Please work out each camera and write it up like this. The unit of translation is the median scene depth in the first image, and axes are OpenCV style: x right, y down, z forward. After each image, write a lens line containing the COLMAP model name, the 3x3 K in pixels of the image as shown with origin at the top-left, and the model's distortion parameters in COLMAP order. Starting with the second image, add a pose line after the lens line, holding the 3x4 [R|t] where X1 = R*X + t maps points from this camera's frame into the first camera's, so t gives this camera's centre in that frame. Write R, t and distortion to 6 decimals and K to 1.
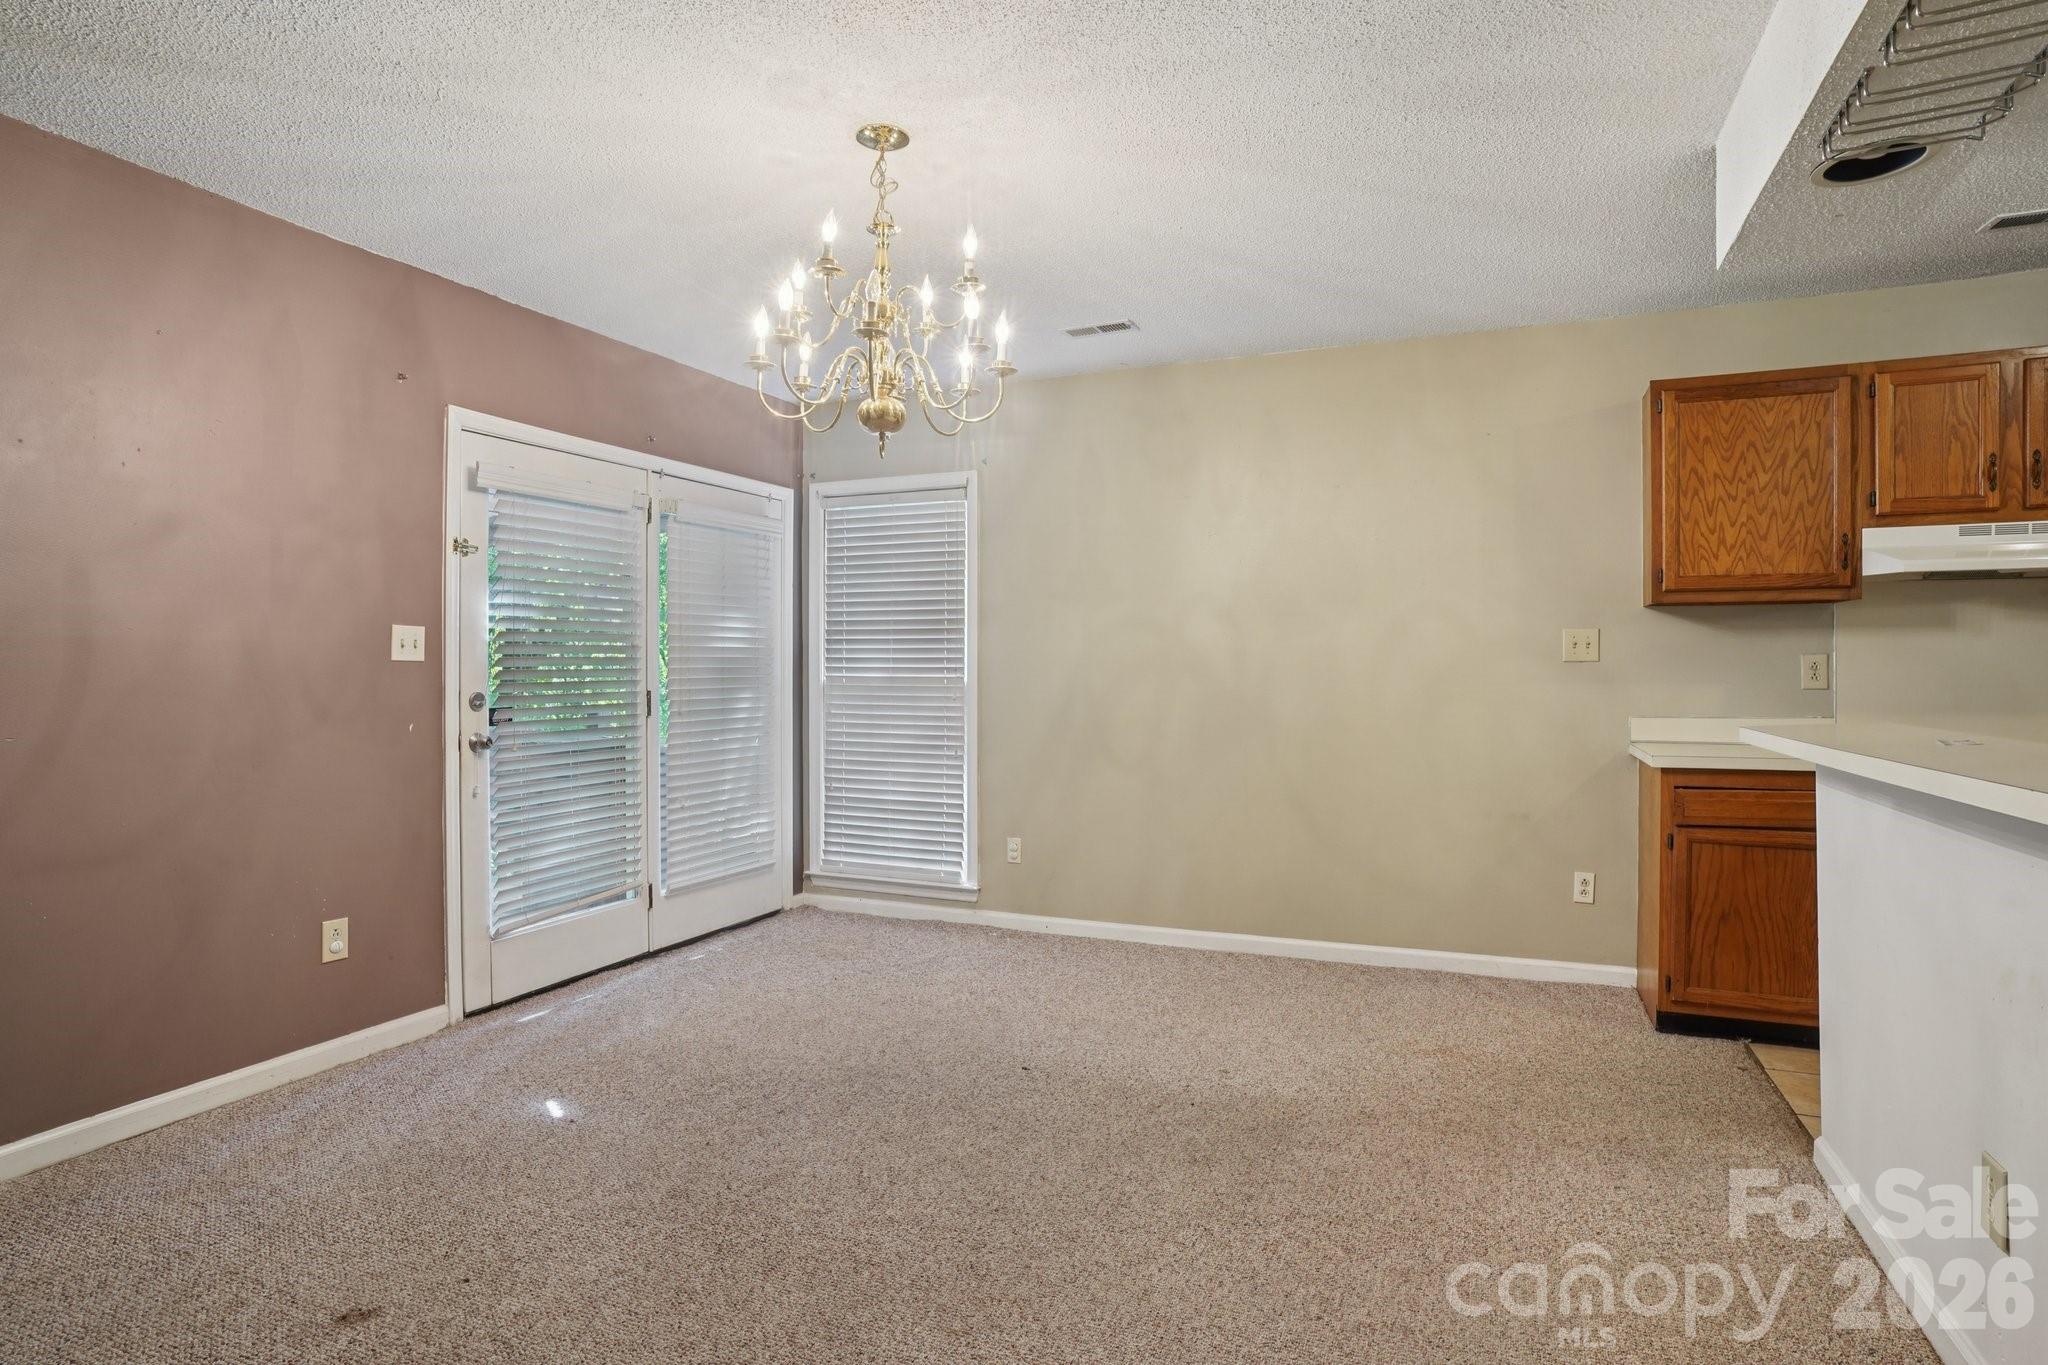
lens RADIAL K [[1058.9, 0, 1024.0], [0, 1058.9, 682.5], [0, 0, 1]] dist [-0.058794, 0.031447]
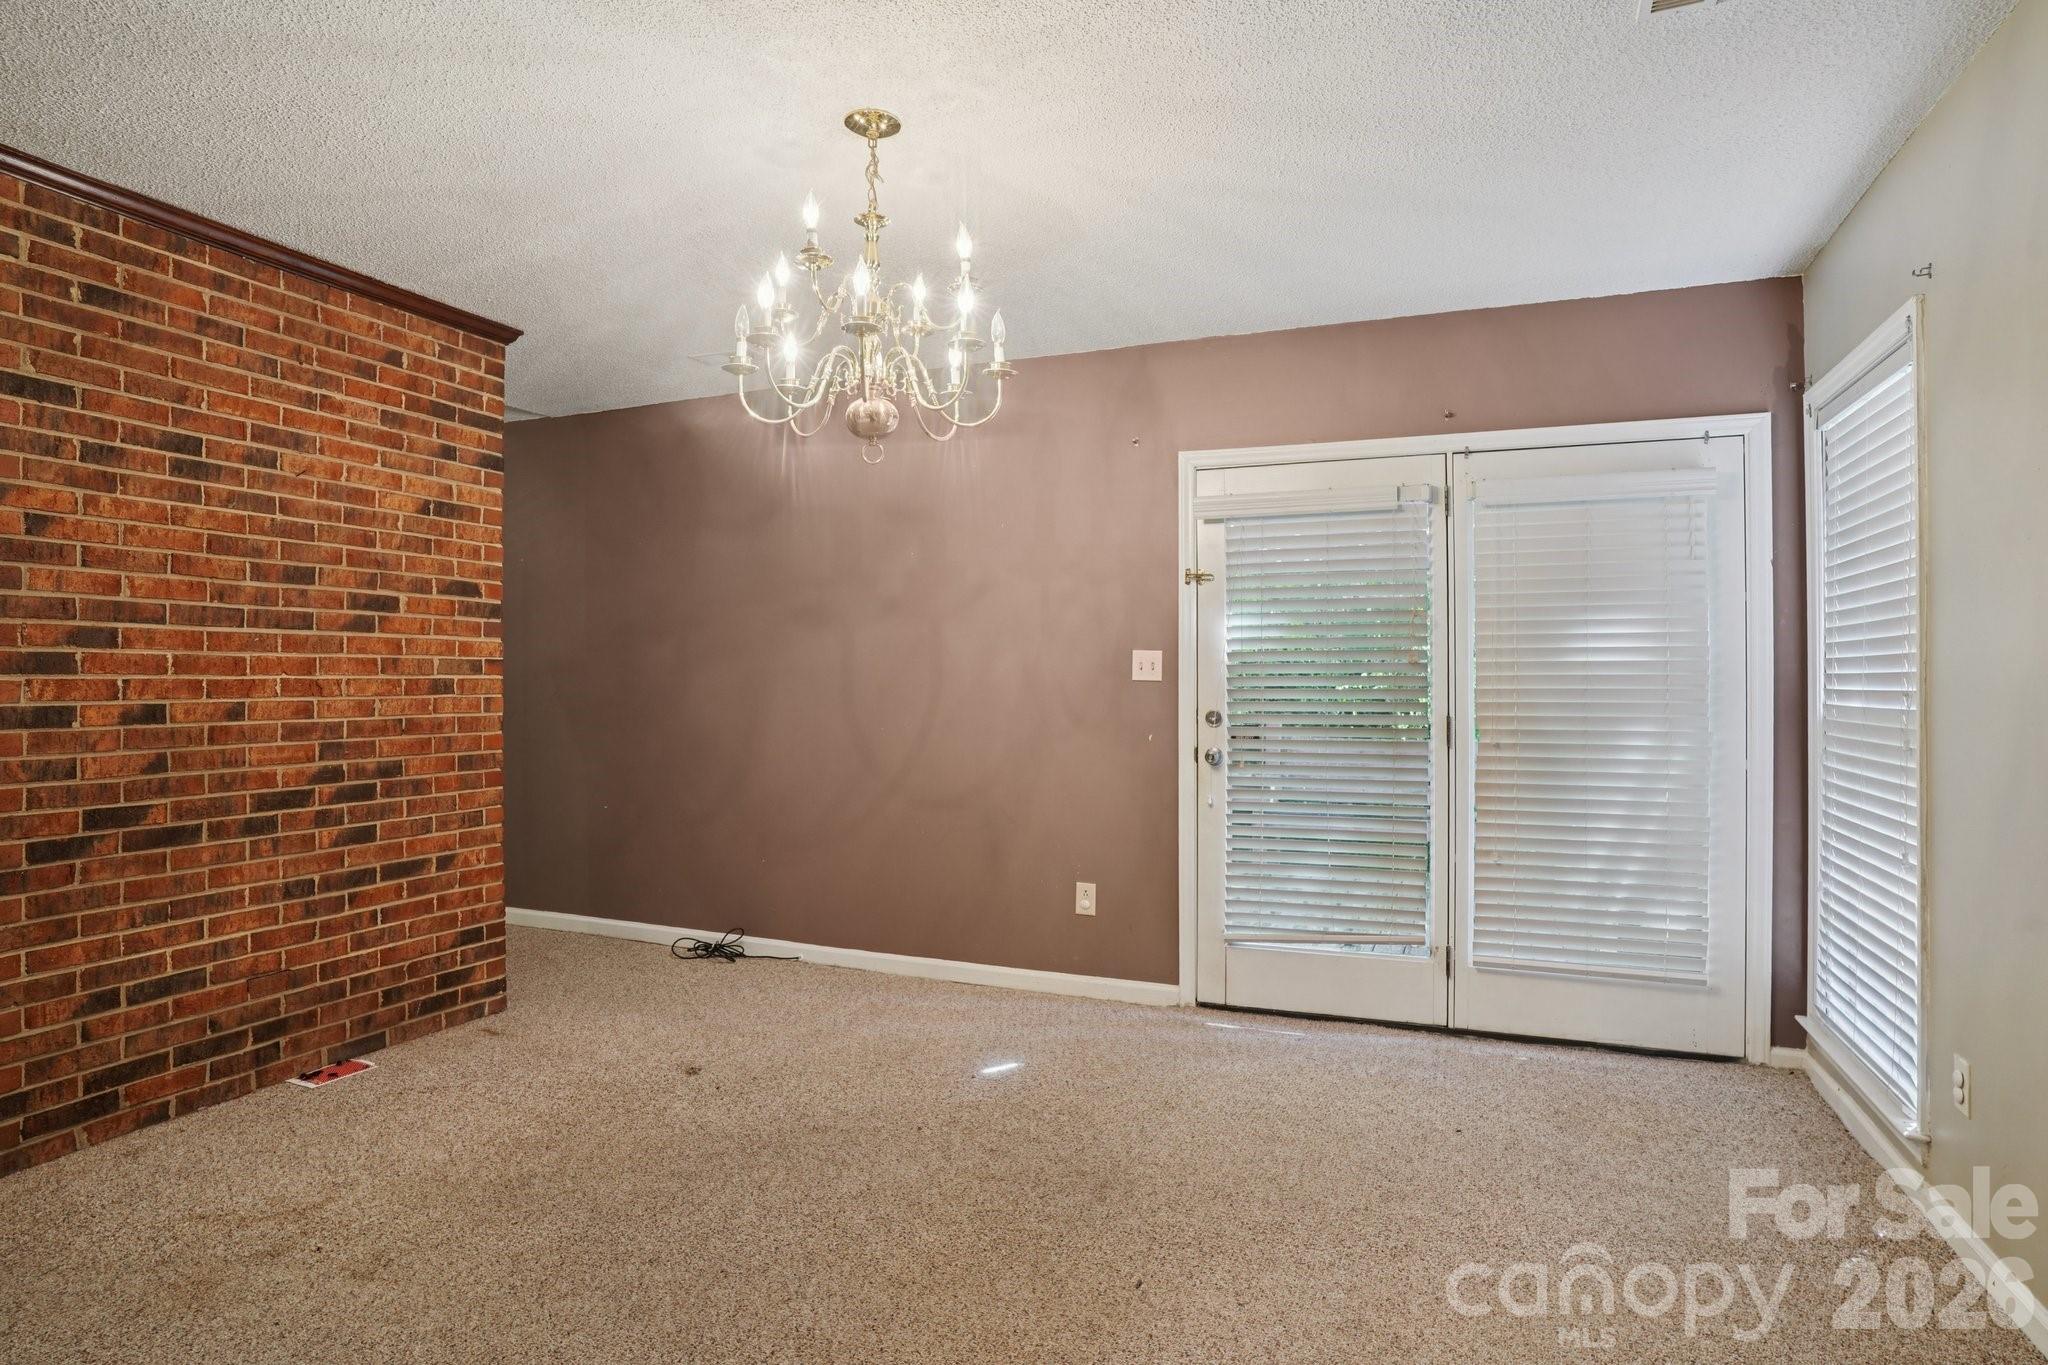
lens RADIAL K [[1068.0, 0, 1055.7], [0, 1068.0, 695.0], [0, 0, 1]] dist [-0.064325, 0.030131]
pose [[0.054996, 0.003255, -0.998481, 0.585826], [-0.020443, 0.999789, 0.002133, -0.004776], [0.998277, 0.020294, 0.055051, 0.802160]]
